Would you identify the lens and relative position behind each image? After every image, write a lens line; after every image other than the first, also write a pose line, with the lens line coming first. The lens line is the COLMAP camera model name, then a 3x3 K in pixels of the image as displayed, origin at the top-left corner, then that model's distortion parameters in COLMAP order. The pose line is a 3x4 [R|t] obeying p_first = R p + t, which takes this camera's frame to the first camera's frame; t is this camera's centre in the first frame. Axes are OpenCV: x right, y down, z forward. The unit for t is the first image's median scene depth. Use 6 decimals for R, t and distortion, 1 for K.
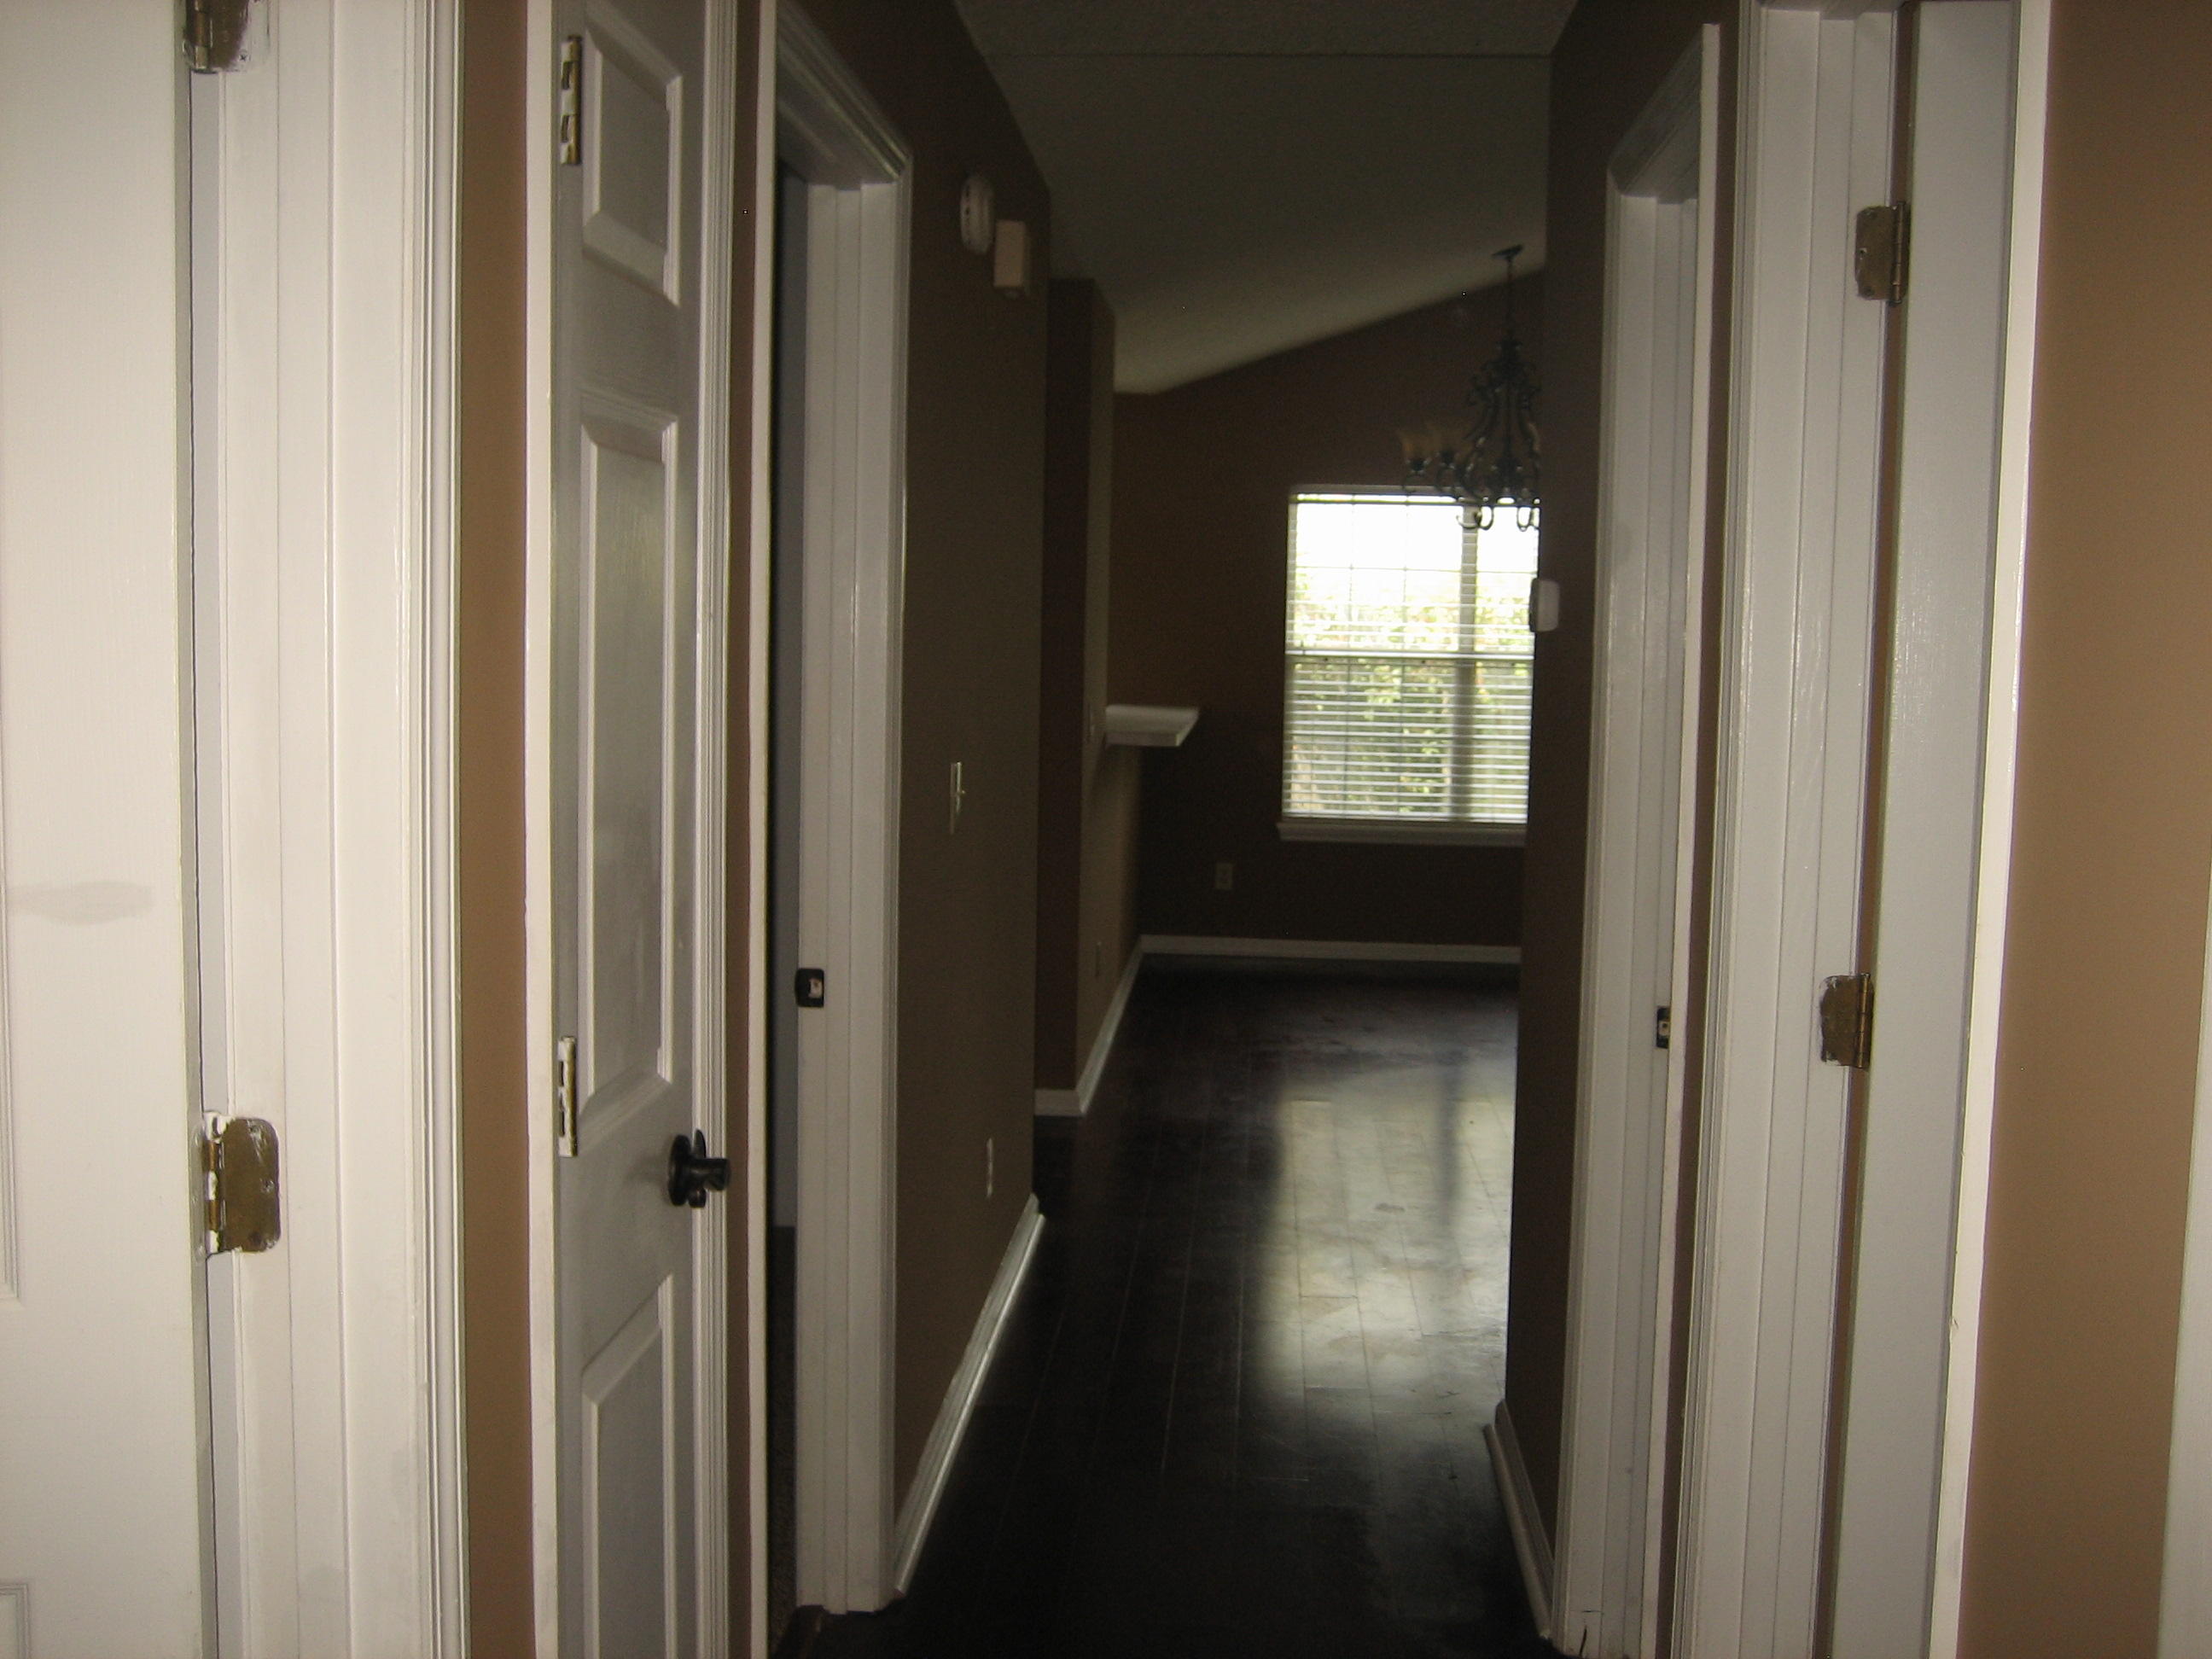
lens RADIAL K [[2353.0, 0, 1106.0], [0, 2353.0, 829.5], [0, 0, 1]] dist [-0.158076, 0.250041]
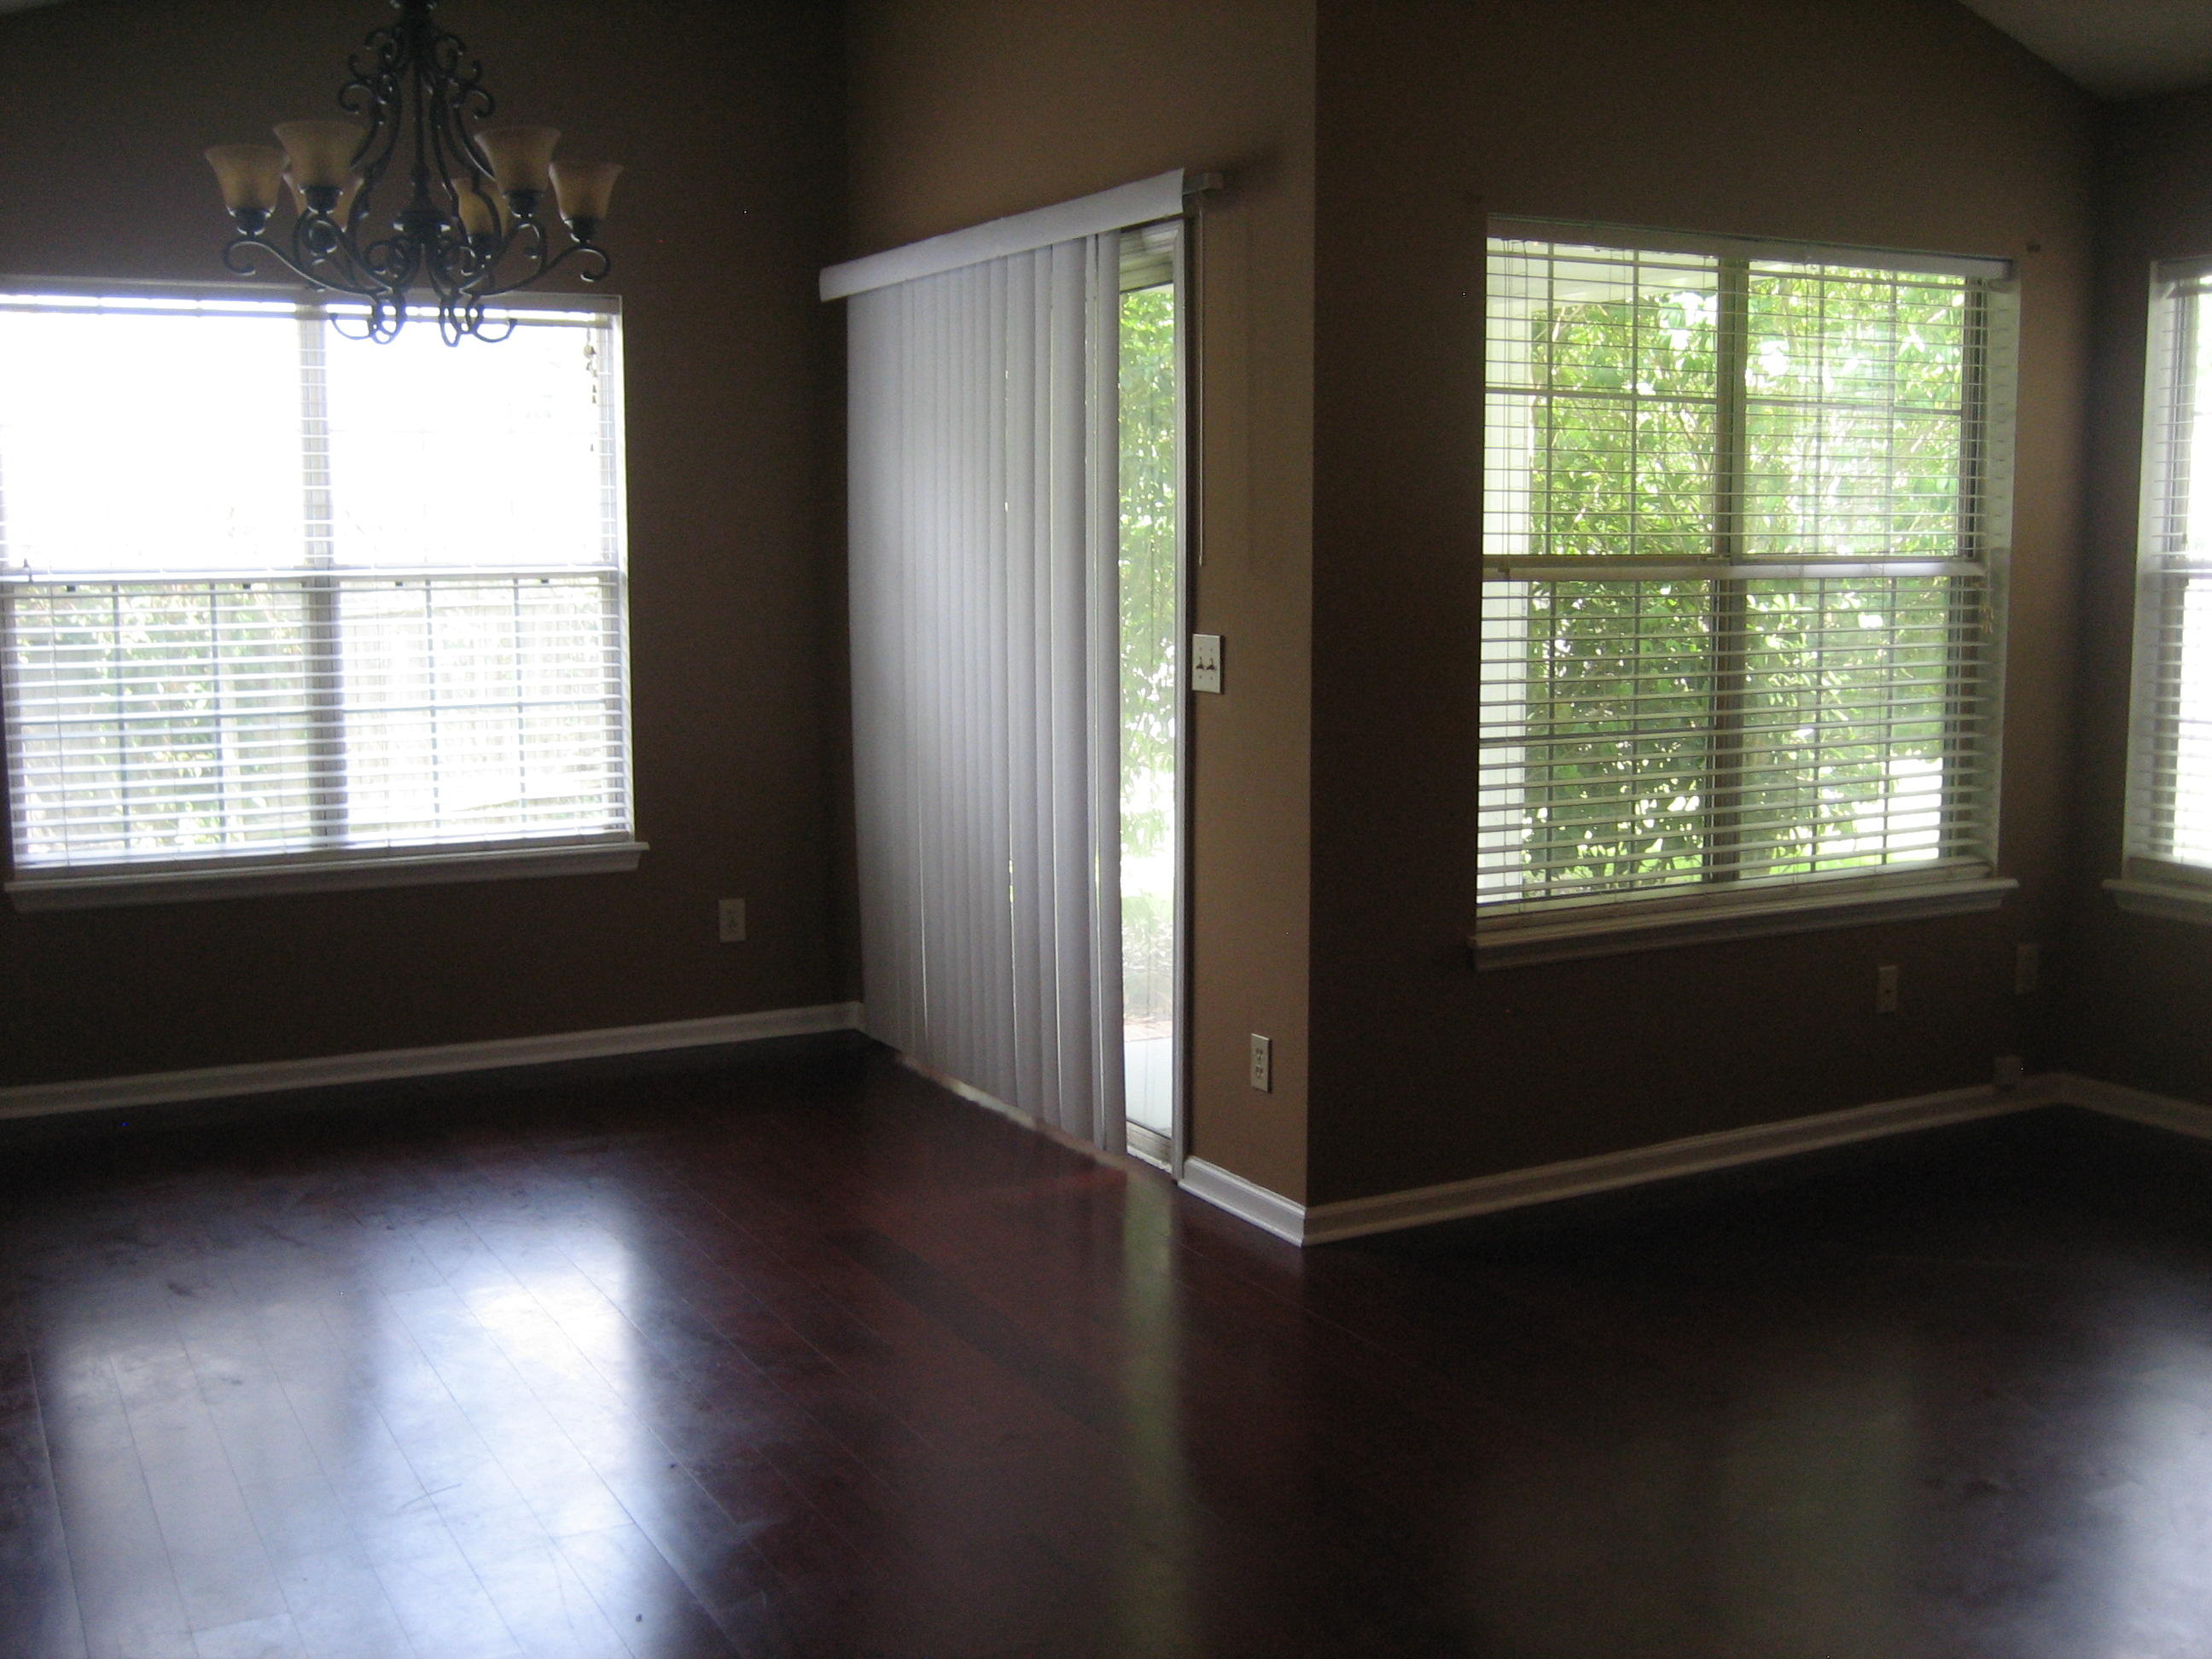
lens RADIAL K [[2353.0, 0, 1106.0], [0, 2353.0, 829.5], [0, 0, 1]] dist [-0.158076, 0.250041]
pose [[0.848706, -0.087627, 0.521555, 0.010925], [0.066244, 0.996025, 0.059546, -0.030881], [-0.524700, -0.015987, 0.851137, 0.394107]]
